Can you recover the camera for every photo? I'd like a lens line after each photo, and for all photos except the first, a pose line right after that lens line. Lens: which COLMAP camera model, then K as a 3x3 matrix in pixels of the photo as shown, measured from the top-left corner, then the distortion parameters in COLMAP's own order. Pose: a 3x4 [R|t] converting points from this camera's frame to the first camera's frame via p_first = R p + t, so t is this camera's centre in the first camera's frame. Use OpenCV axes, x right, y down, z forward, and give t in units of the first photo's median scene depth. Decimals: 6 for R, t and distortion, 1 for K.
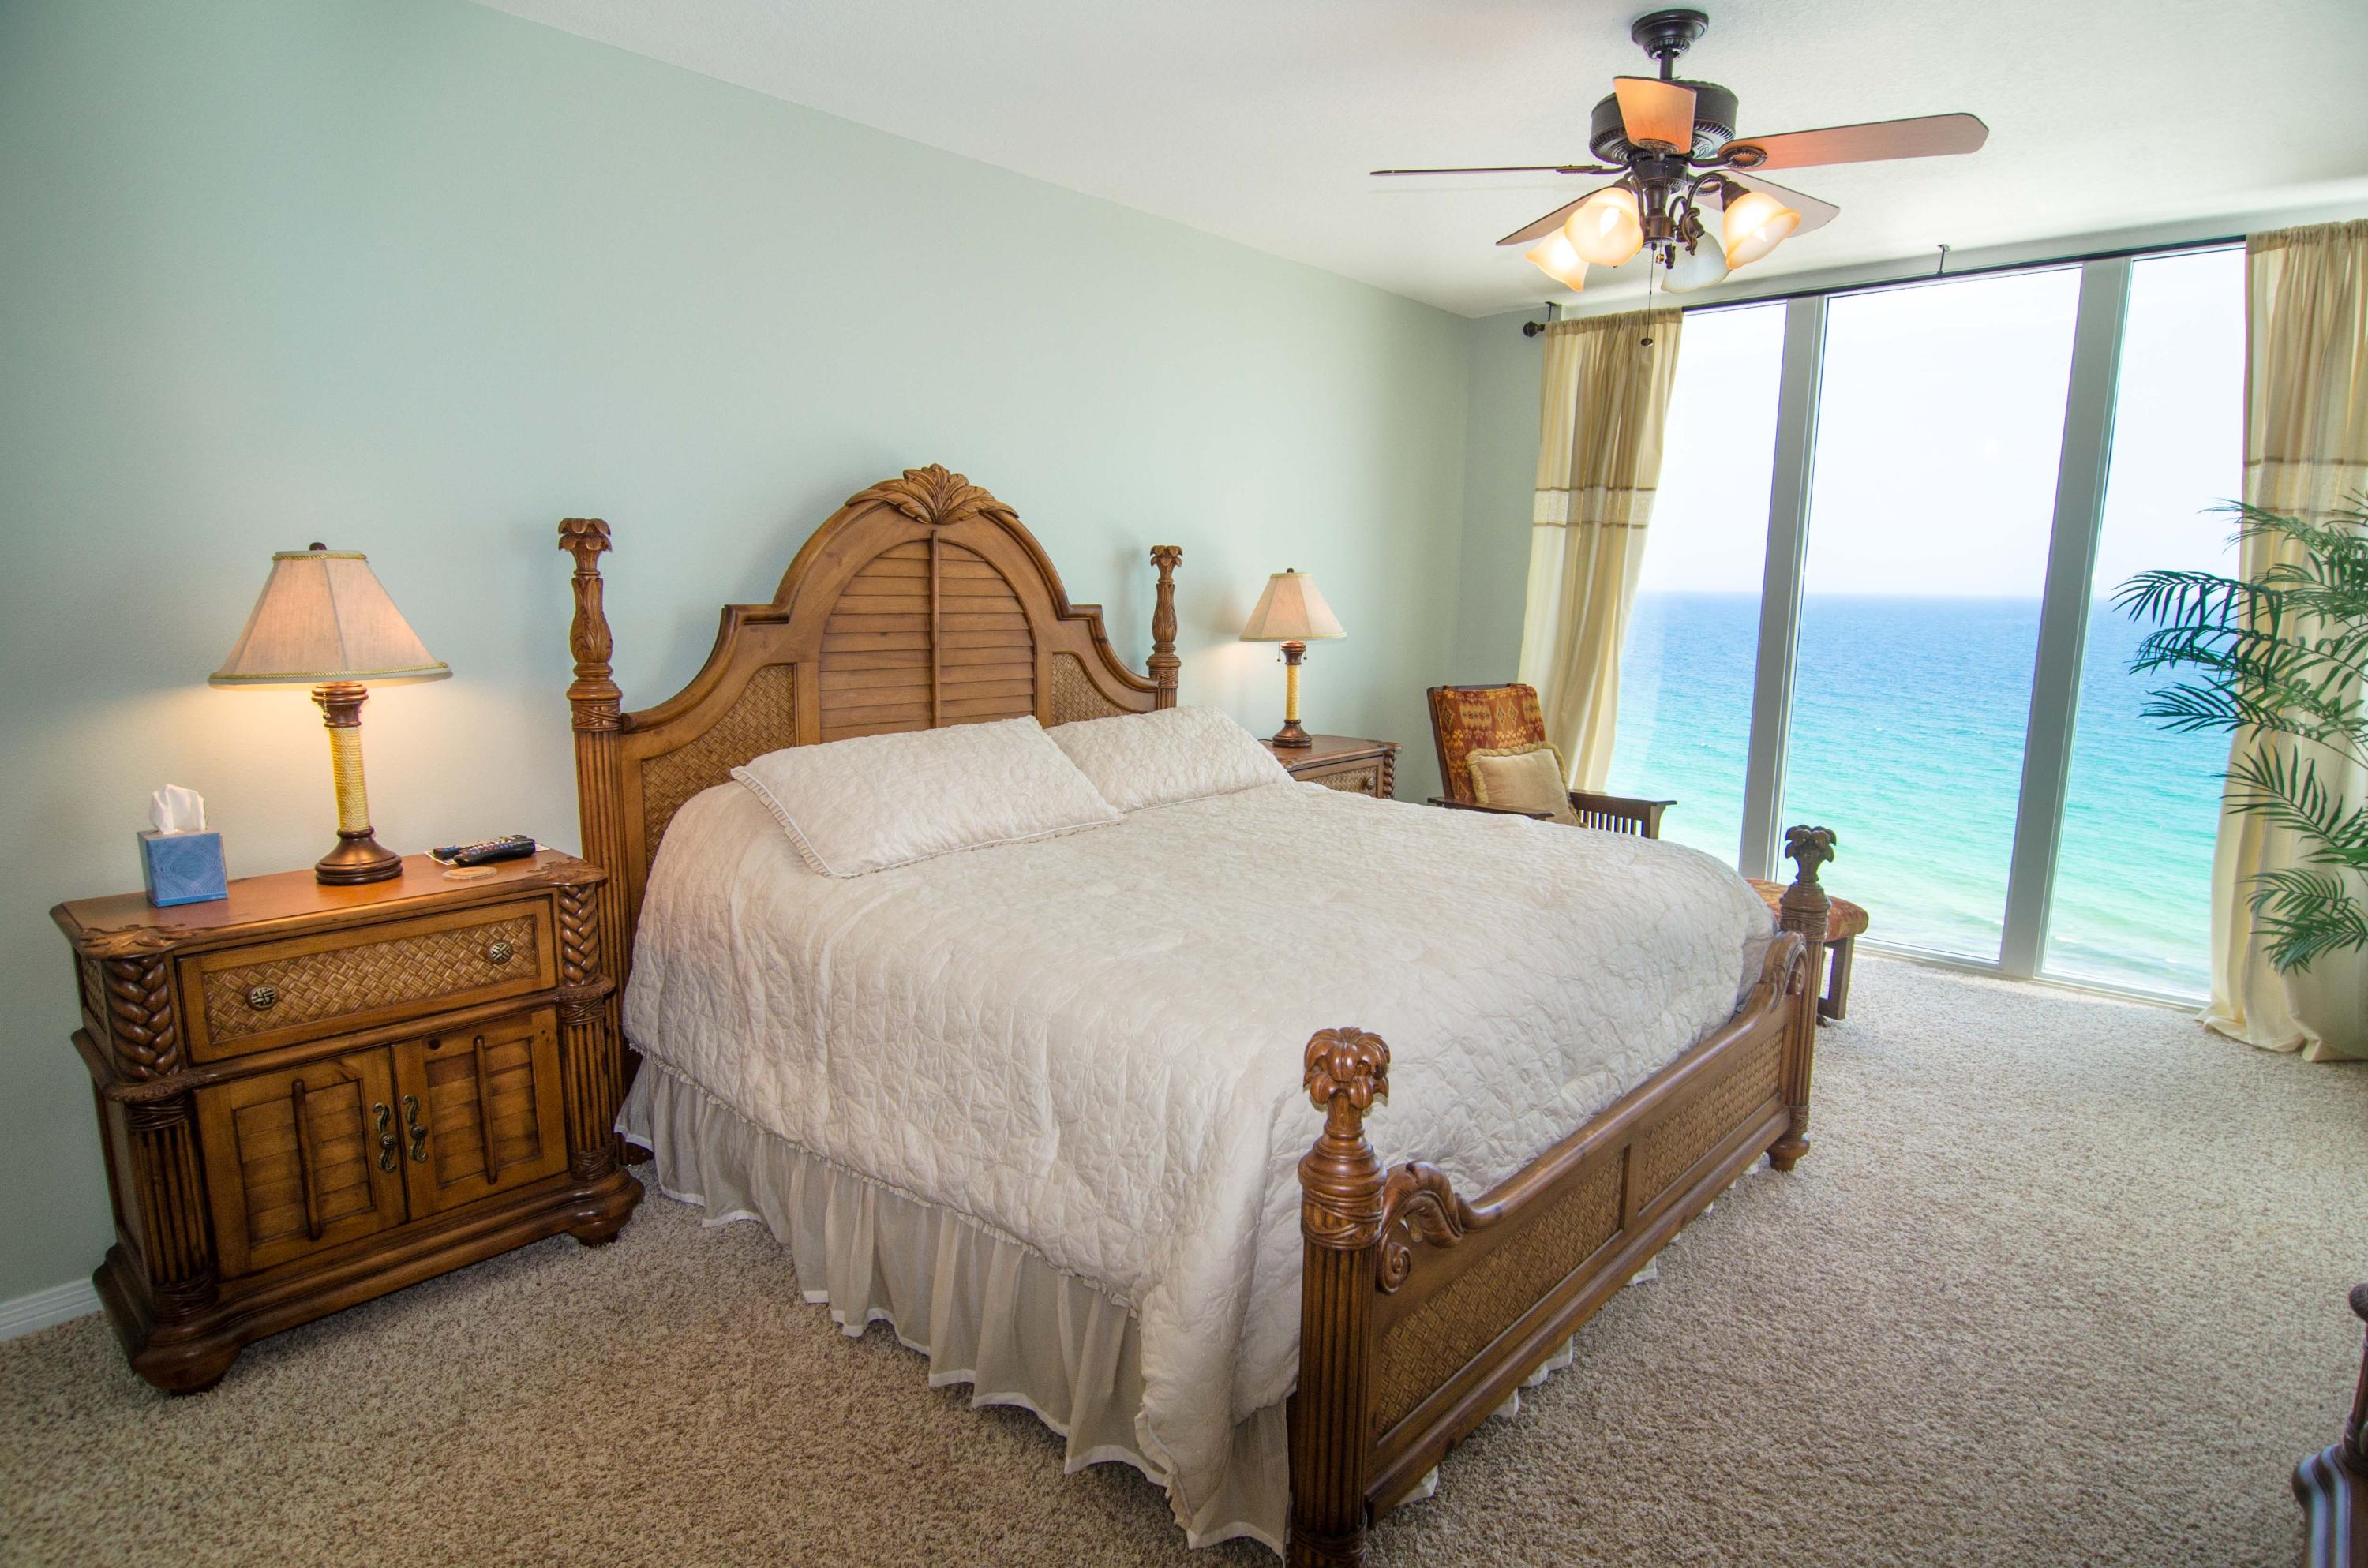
lens RADIAL K [[1259.1, 0, 1184.0], [0, 1259.1, 784.0], [0, 0, 1]] dist [-0.003407, -0.011431]
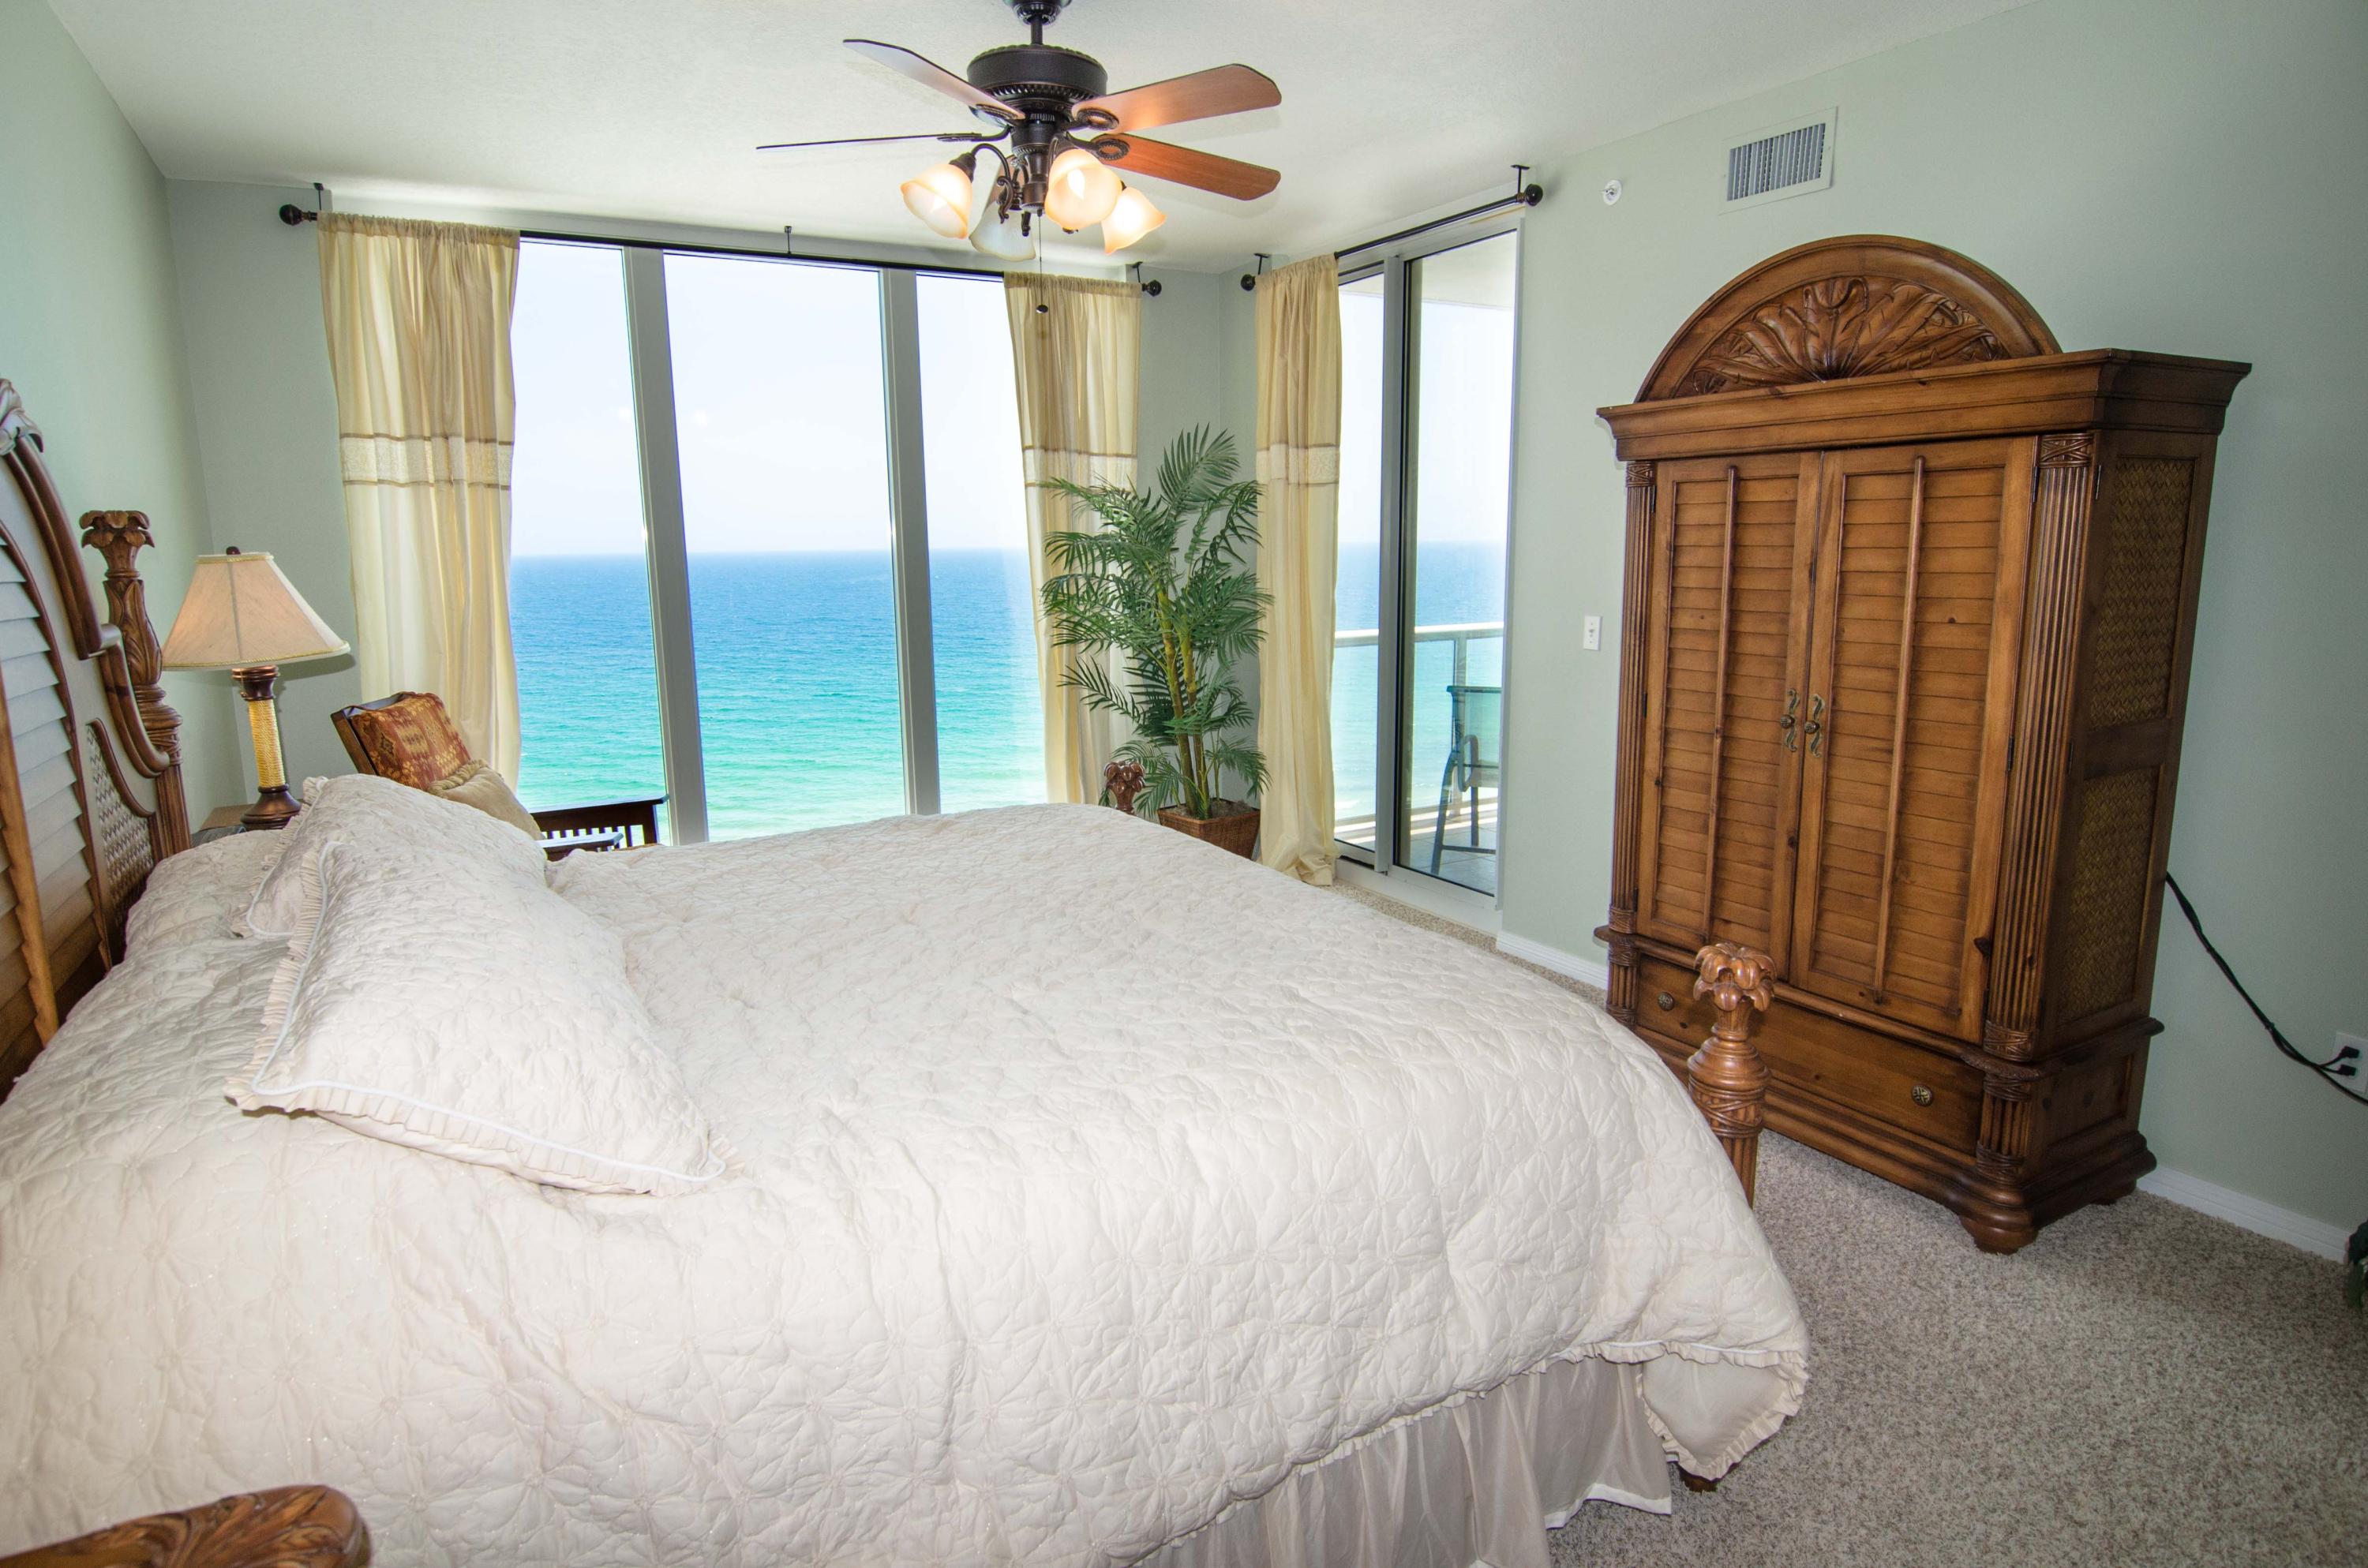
lens RADIAL K [[1281.1, 0, 1148.4], [0, 1281.1, 760.5], [0, 0, 1]] dist [-0.008808, -0.000822]
pose [[0.318570, -0.177593, 0.931114, -0.344483], [0.175665, 0.976338, 0.126117, -0.063357], [-0.931480, 0.123387, 0.342229, 0.354765]]
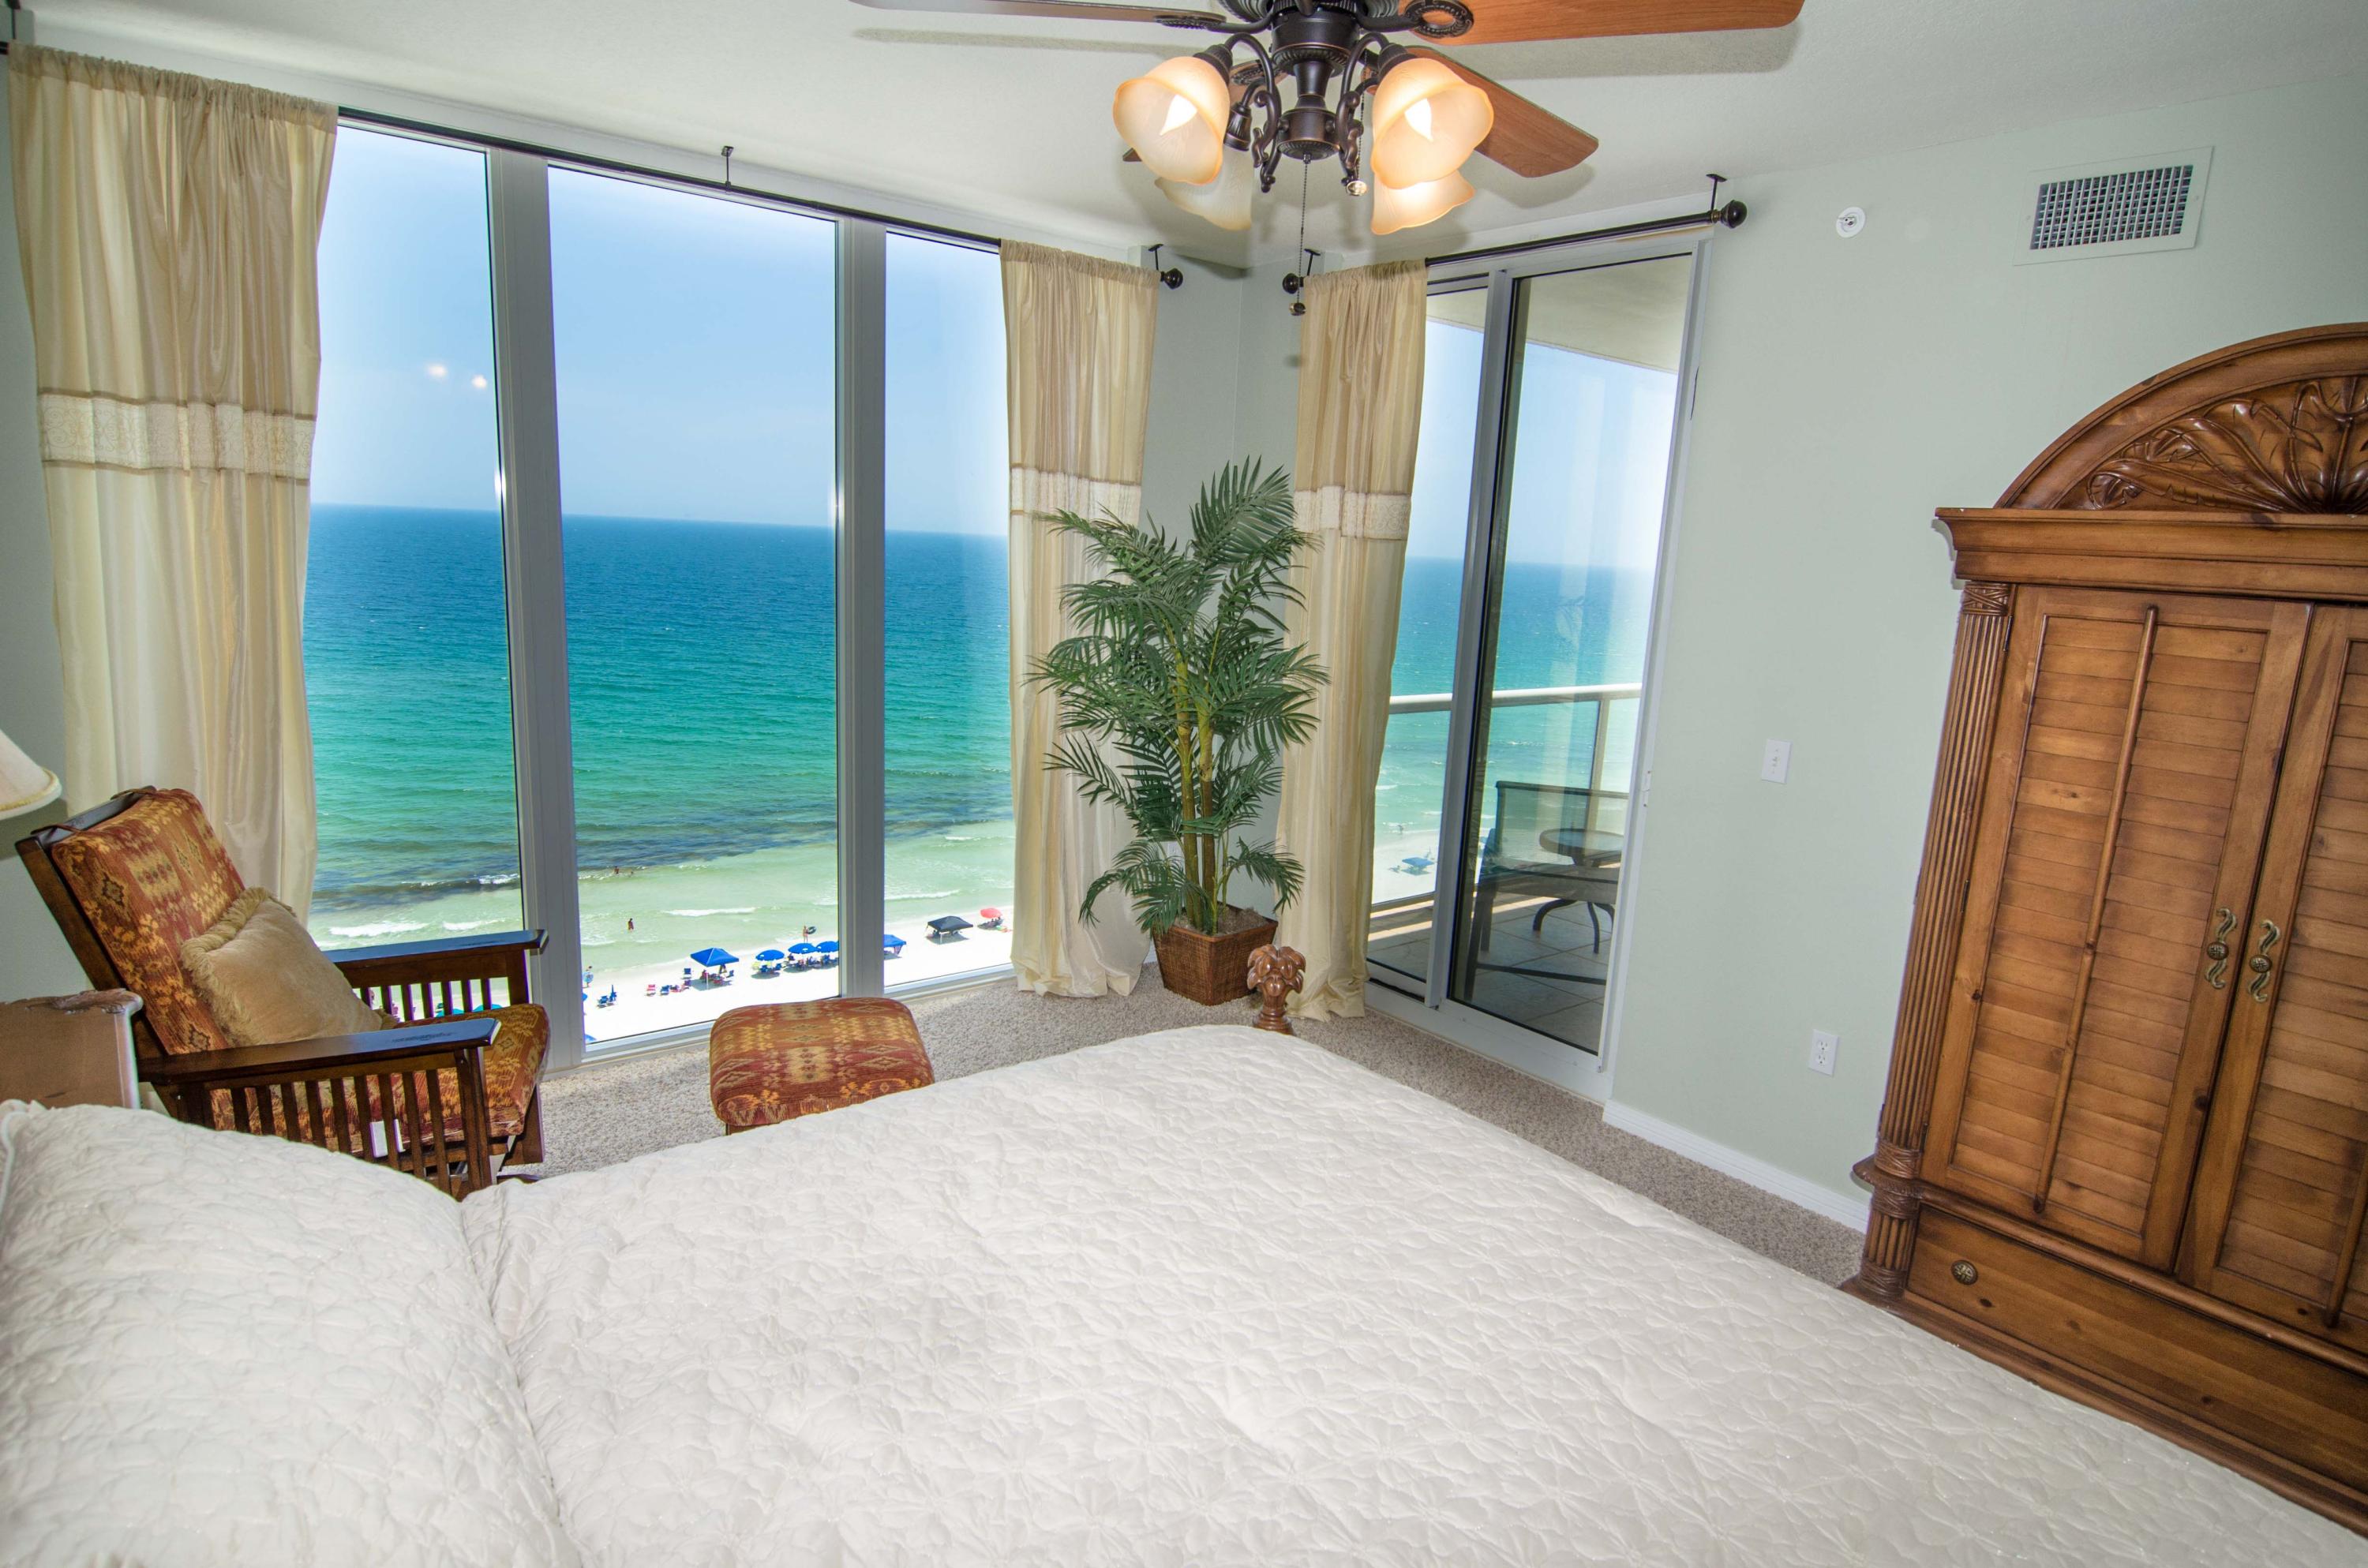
lens RADIAL K [[1294.6, 0, 1184.0], [0, 1294.6, 784.0], [0, 0, 1]] dist [0.000538, -0.012296]
pose [[0.152846, -0.188926, 0.970023, -0.184319], [0.118152, 0.978010, 0.171864, -0.131012], [-0.981162, 0.088342, 0.171807, 0.548732]]
